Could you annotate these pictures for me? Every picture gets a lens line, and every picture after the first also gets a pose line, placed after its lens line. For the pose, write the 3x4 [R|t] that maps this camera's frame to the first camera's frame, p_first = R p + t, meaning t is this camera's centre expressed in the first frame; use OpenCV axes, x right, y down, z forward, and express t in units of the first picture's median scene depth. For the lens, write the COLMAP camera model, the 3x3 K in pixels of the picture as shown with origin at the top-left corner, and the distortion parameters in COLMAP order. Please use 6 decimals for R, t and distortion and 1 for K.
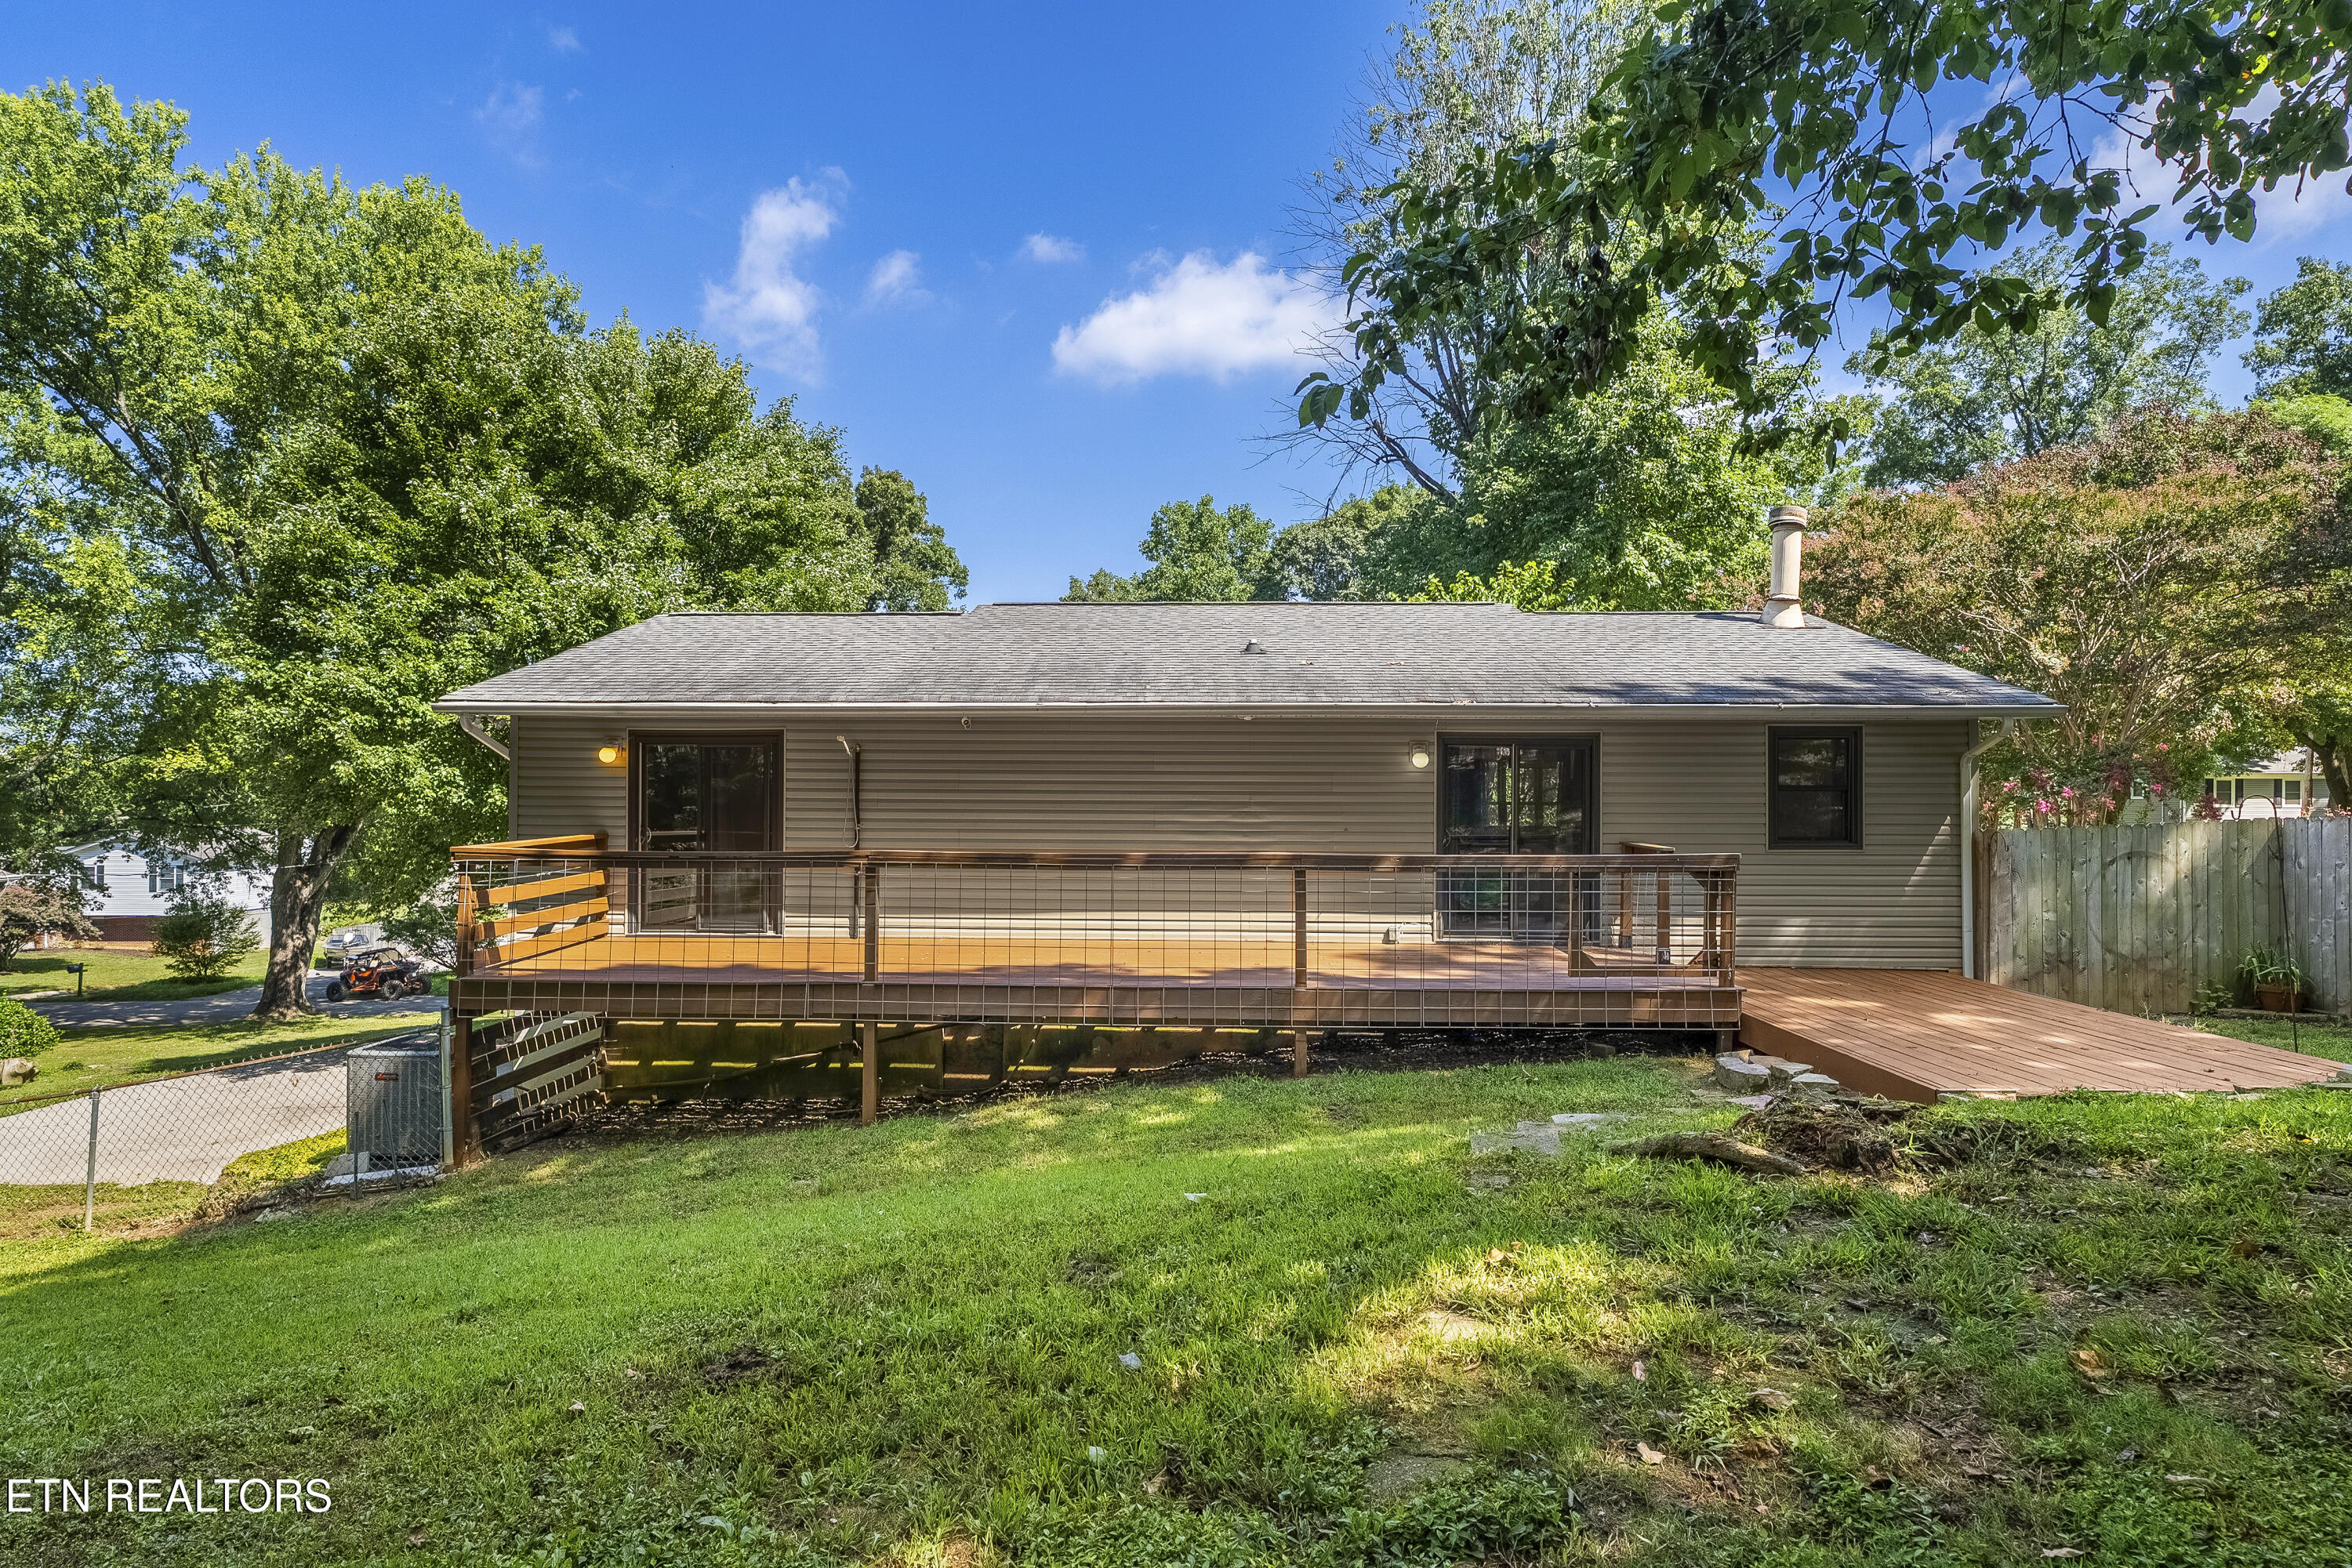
lens RADIAL K [[1233.4, 0, 1168.3], [0, 1233.4, 776.7], [0, 0, 1]] dist [-0.010958, 0.001245]
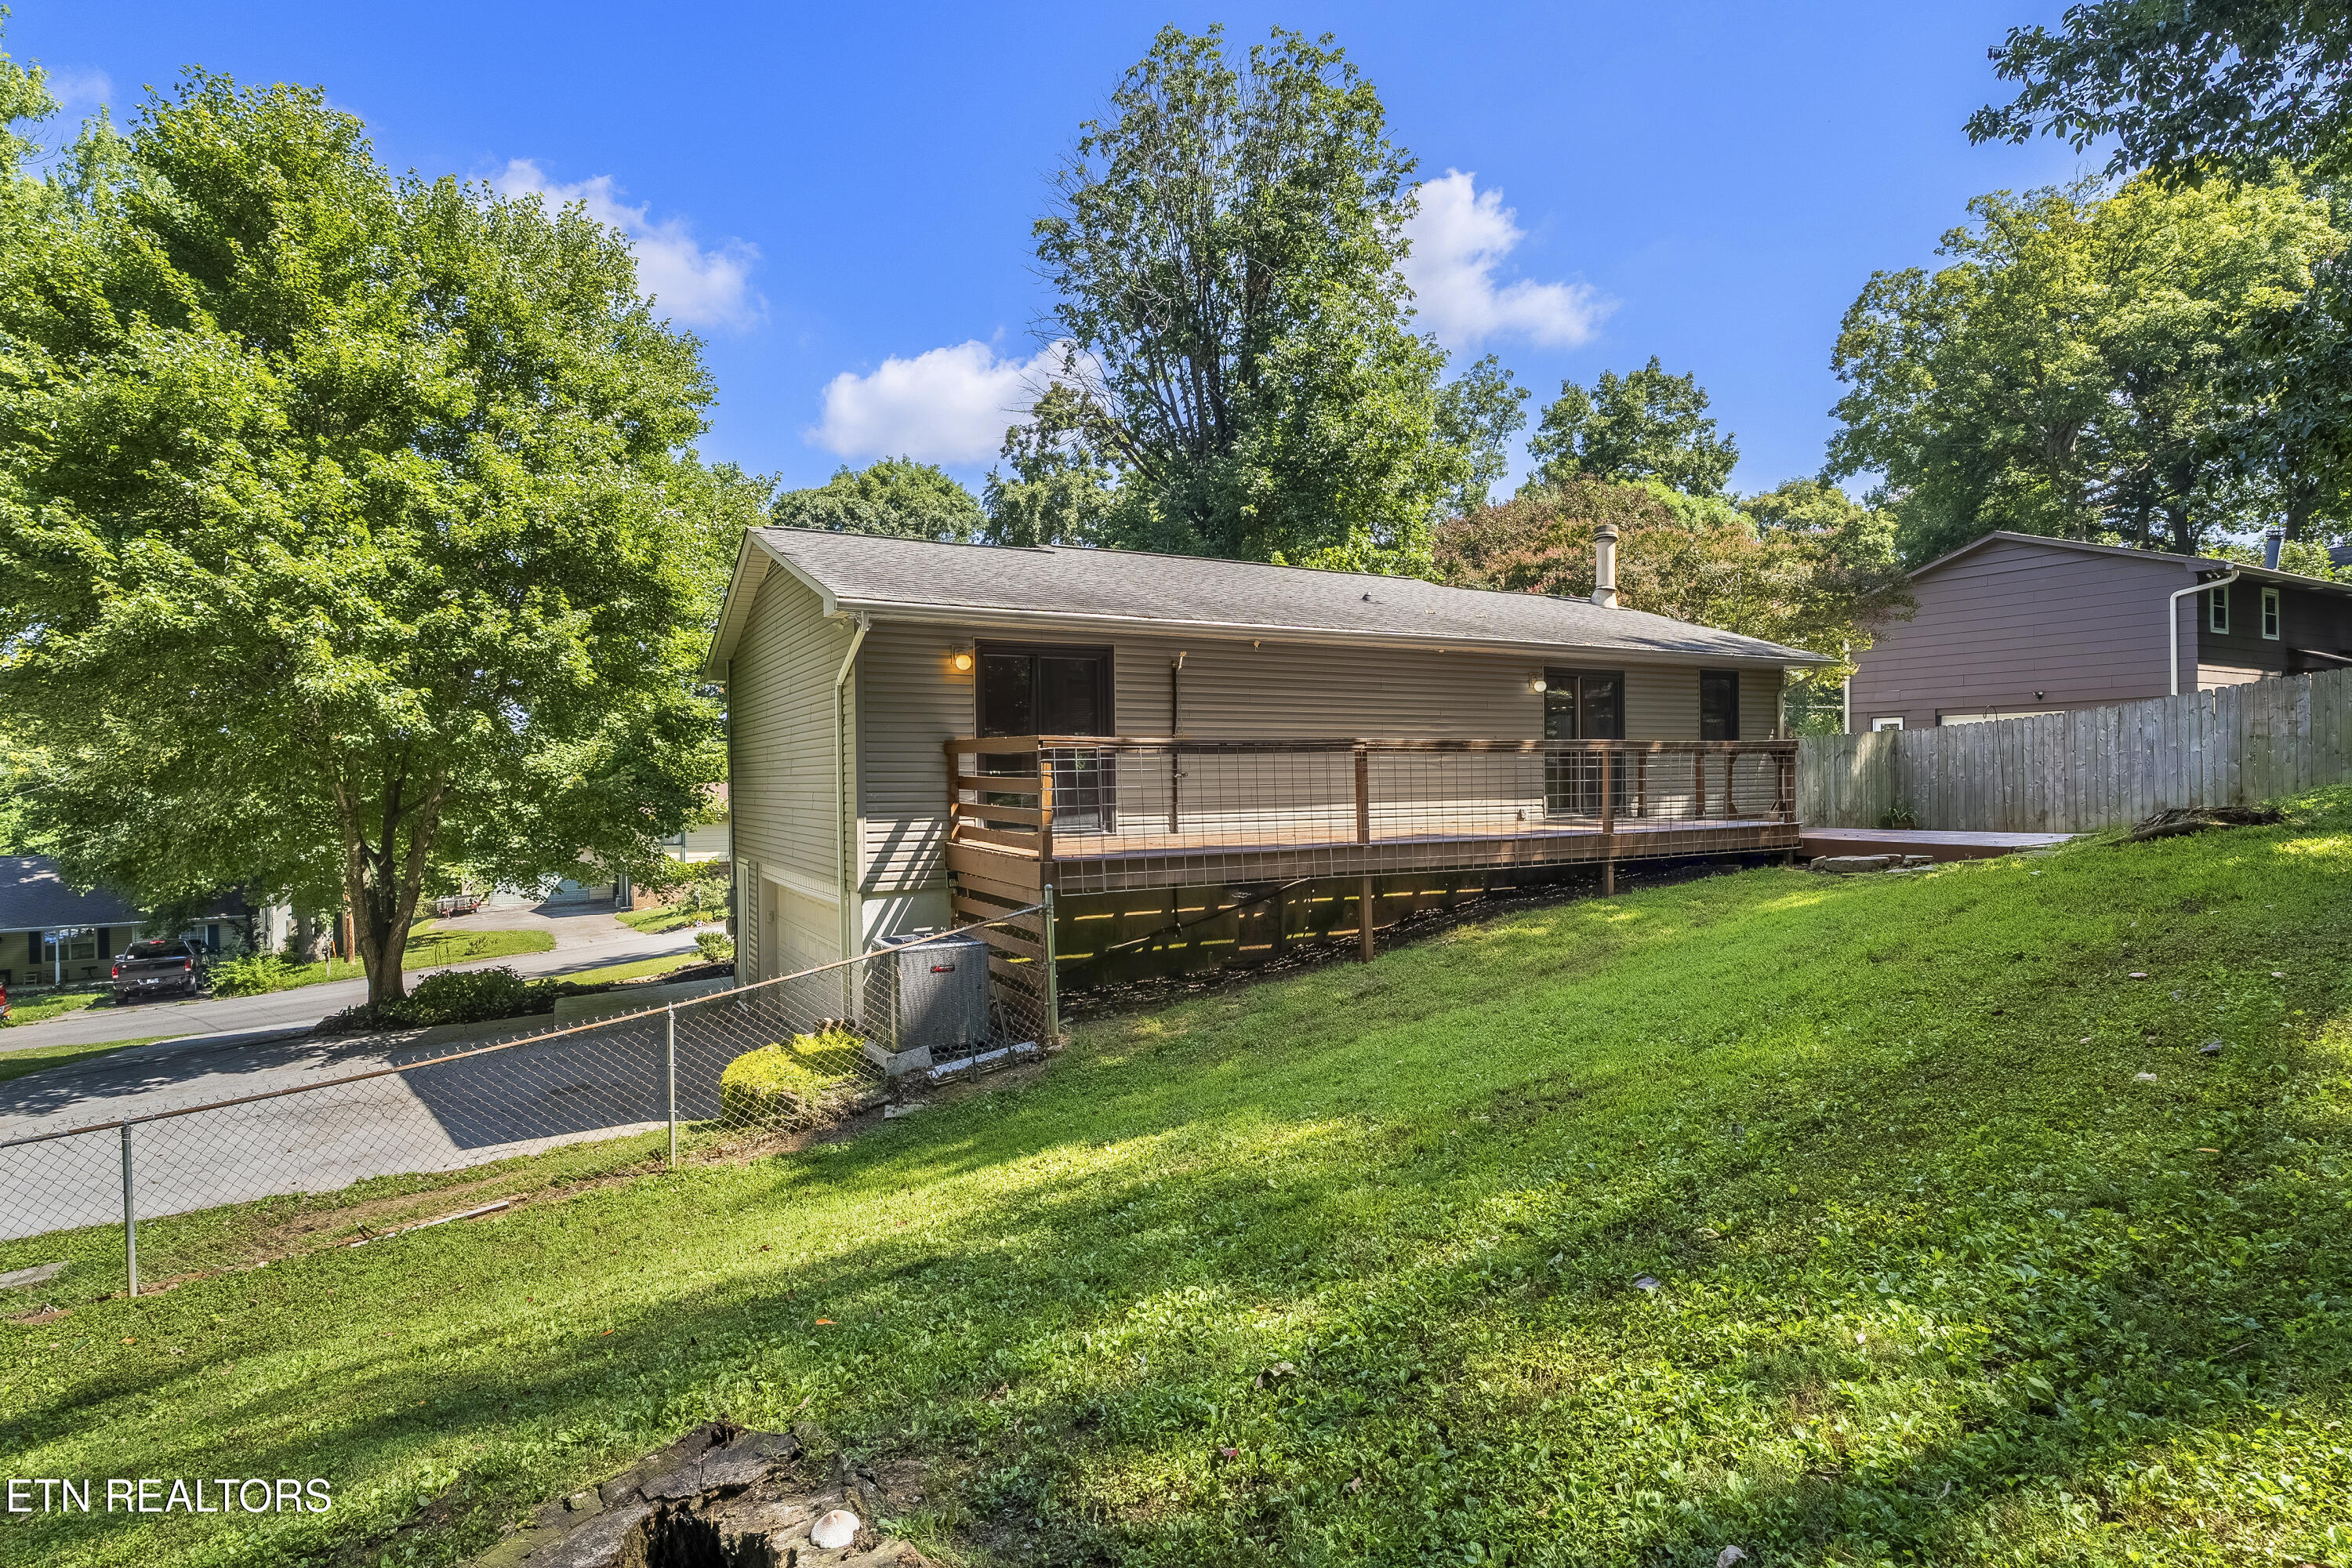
lens RADIAL K [[1233.4, 0, 1180.7], [0, 1233.4, 784.5], [0, 0, 1]] dist [-0.010958, 0.001245]
pose [[0.848230, -0.016674, 0.529366, -0.840807], [0.008099, 0.999796, 0.018514, 0.065600], [-0.529566, -0.011417, 0.848192, 0.043617]]
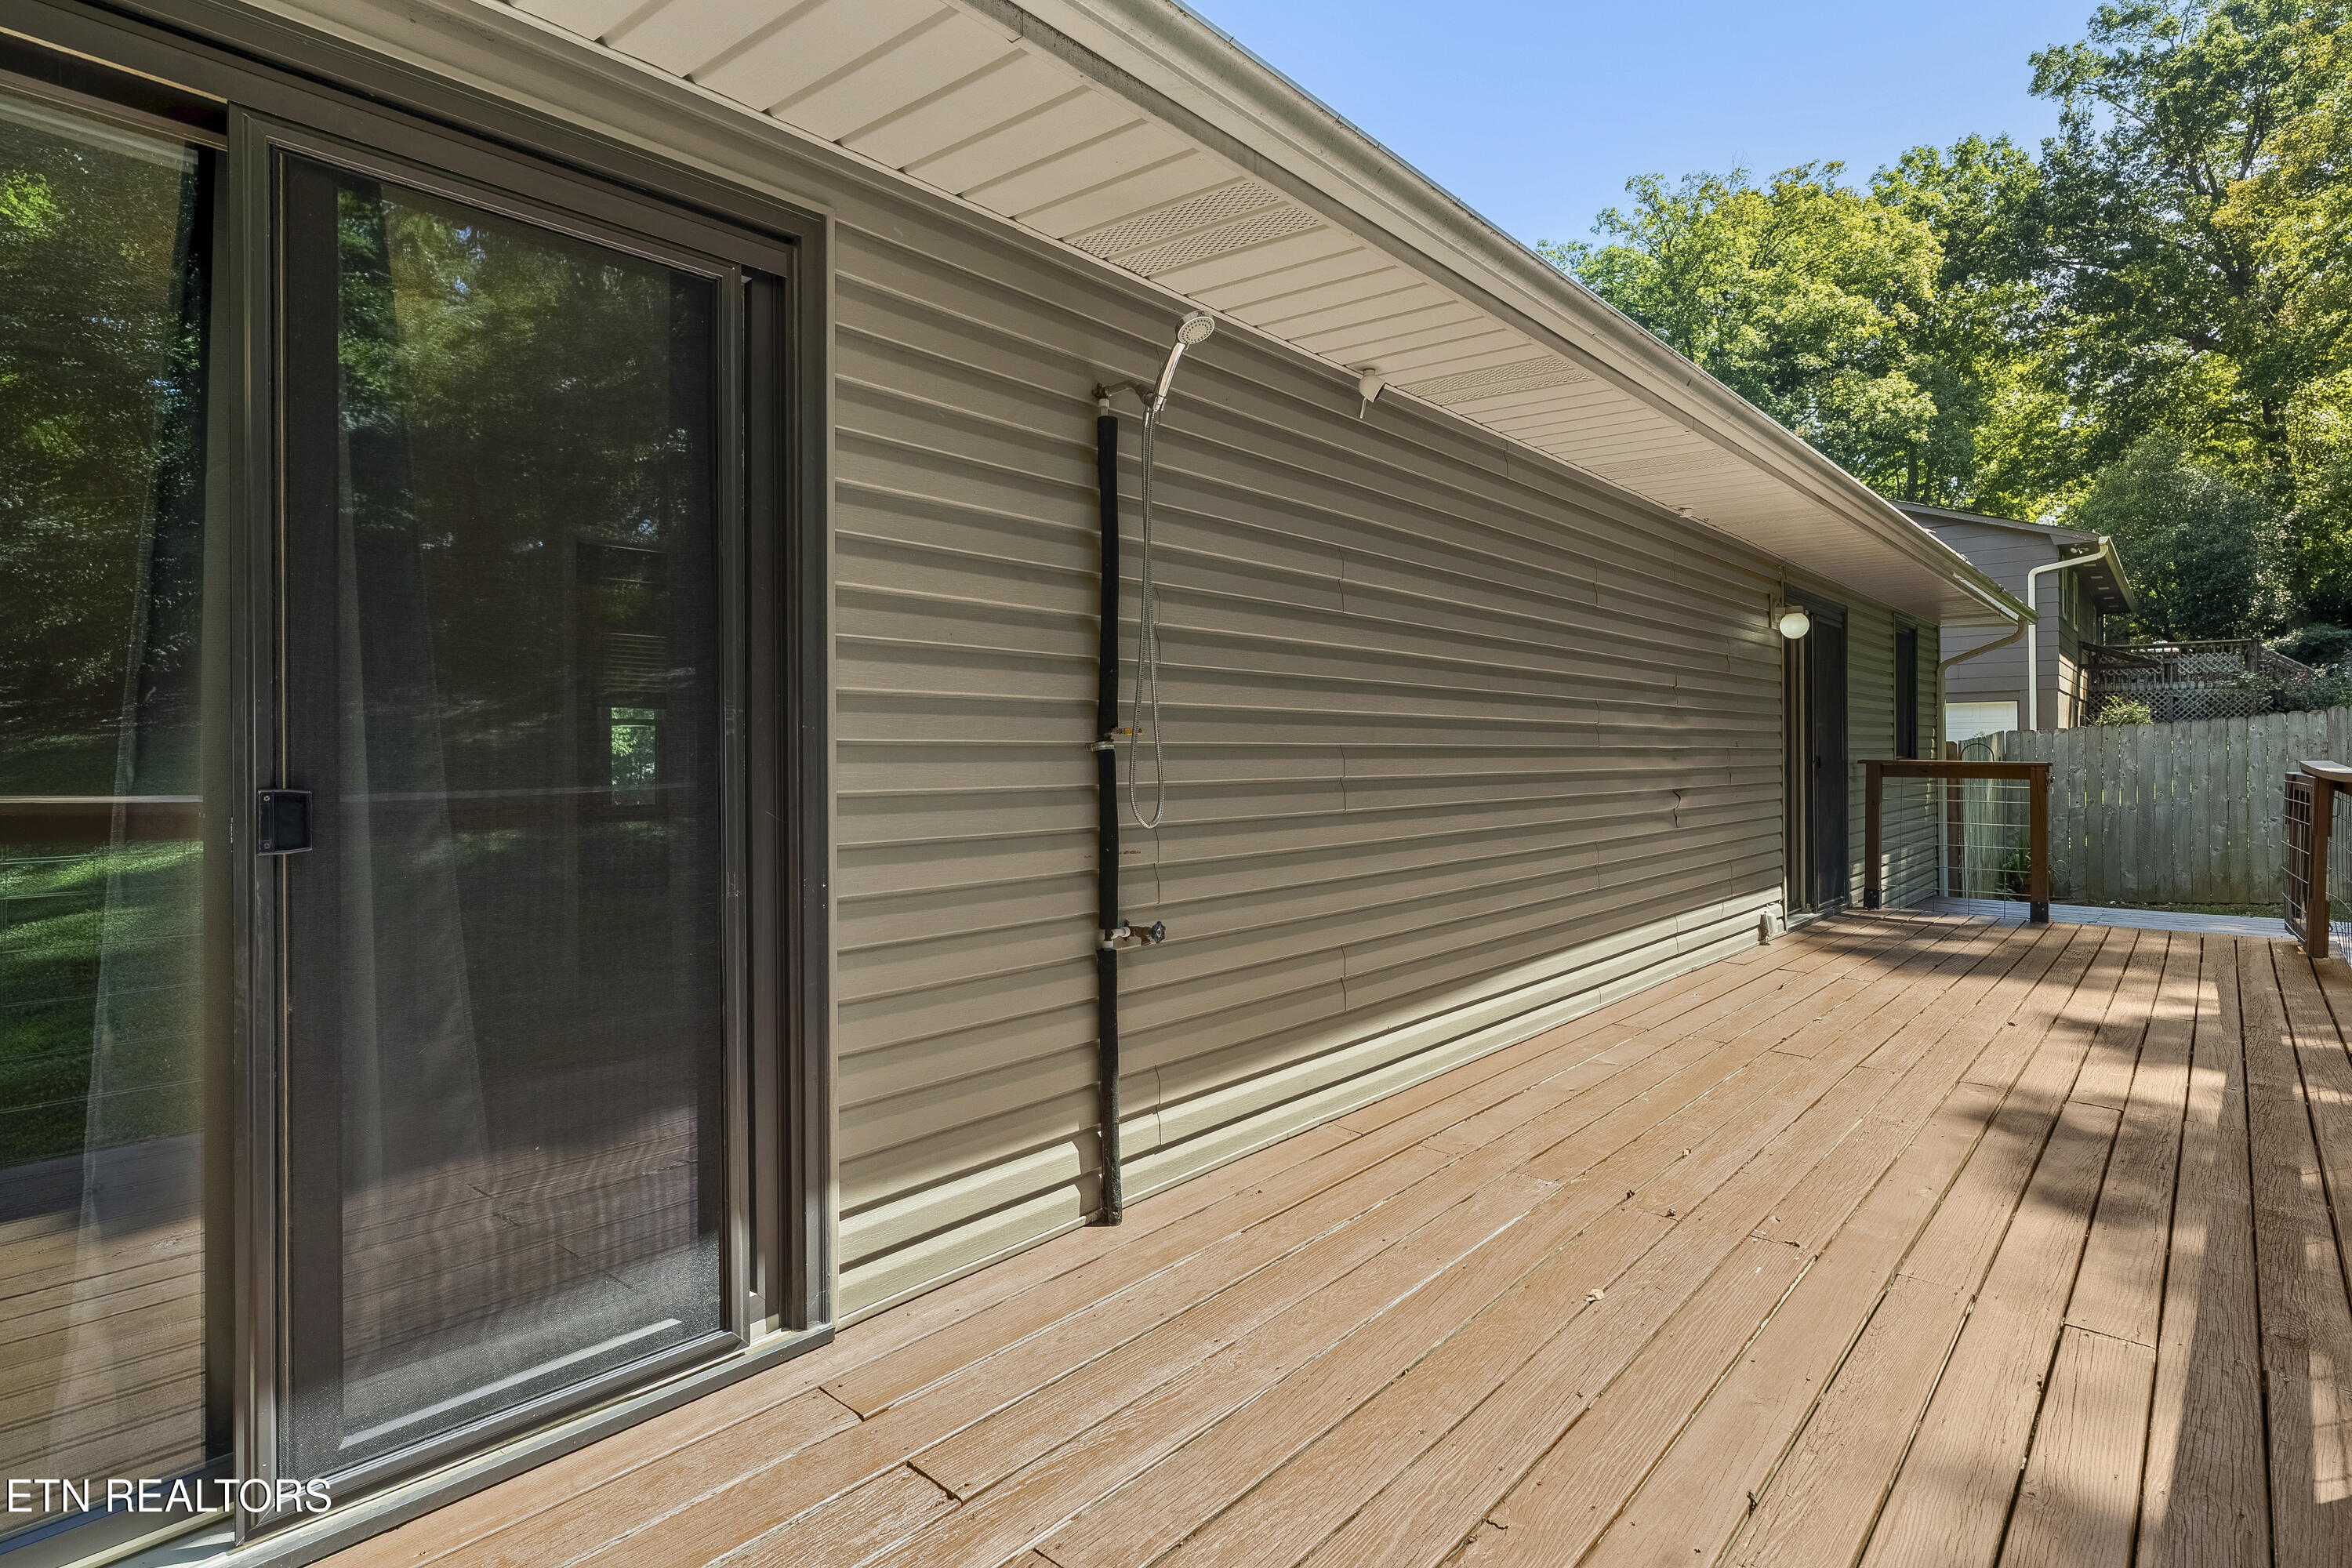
lens RADIAL K [[1233.4, 0, 1181.1], [0, 1233.4, 761.4], [0, 0, 1]] dist [-0.010958, 0.001245]
pose [[0.623333, -0.012024, 0.781864, -0.424481], [-0.004182, 0.999816, 0.018710, 0.039816], [-0.781945, -0.014932, 0.623168, 0.841707]]
